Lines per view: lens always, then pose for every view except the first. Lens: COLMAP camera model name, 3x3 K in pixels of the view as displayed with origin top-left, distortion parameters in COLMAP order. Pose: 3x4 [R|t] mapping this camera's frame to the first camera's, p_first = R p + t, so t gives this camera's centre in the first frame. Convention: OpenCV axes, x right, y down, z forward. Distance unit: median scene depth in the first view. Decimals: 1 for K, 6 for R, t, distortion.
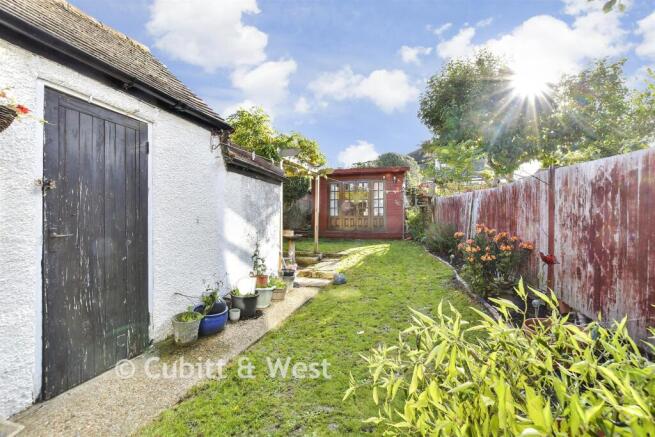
lens RADIAL K [[290.2, 0, 327.9], [0, 290.2, 220.0], [0, 0, 1]] dist [-0.003630, -0.000306]
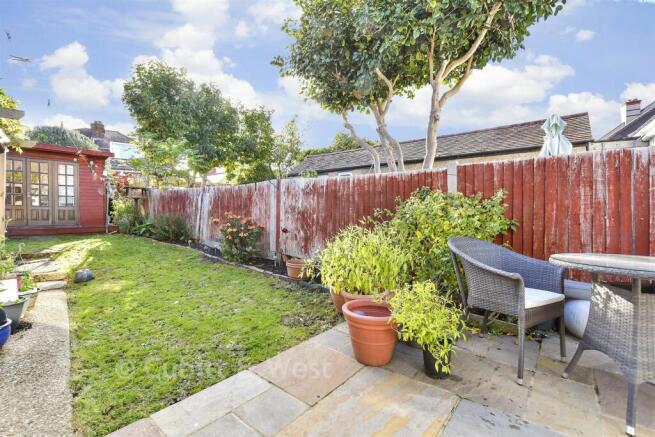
lens RADIAL K [[290.2, 0, 326.5], [0, 290.2, 215.2], [0, 0, 1]] dist [-0.003630, -0.000306]
pose [[0.499242, -0.001464, 0.866461, -0.433709], [0.000384, 0.999999, 0.001468, 0.026096], [-0.866462, -0.000400, 0.499242, -0.076947]]
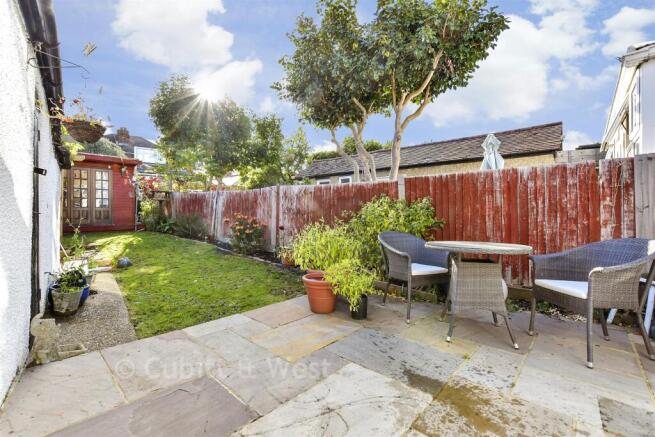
lens RADIAL K [[290.2, 0, 329.2], [0, 290.2, 216.5], [0, 0, 1]] dist [-0.003630, -0.000306]
pose [[0.536747, -0.005046, 0.843728, -0.591252], [-0.000441, 0.999980, 0.006261, 0.023740], [-0.843743, -0.003732, 0.536734, -0.319202]]
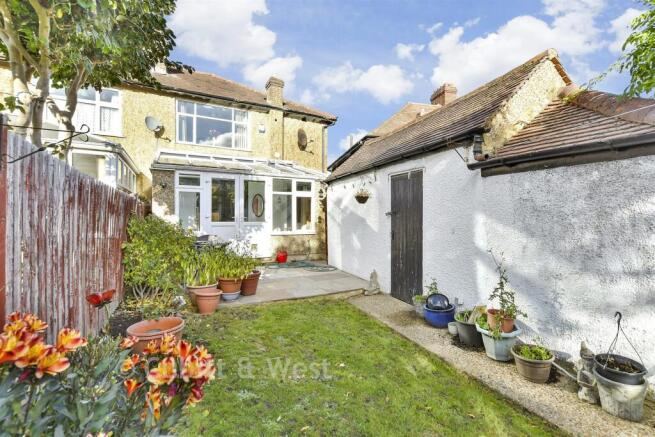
lens RADIAL K [[290.2, 0, 328.3], [0, 290.2, 219.0], [0, 0, 1]] dist [-0.003630, -0.000306]
pose [[-0.738689, -0.006446, -0.674016, 0.544733], [-0.001855, 0.999970, -0.007530, -0.028688], [0.674044, -0.004312, -0.738678, 1.174507]]
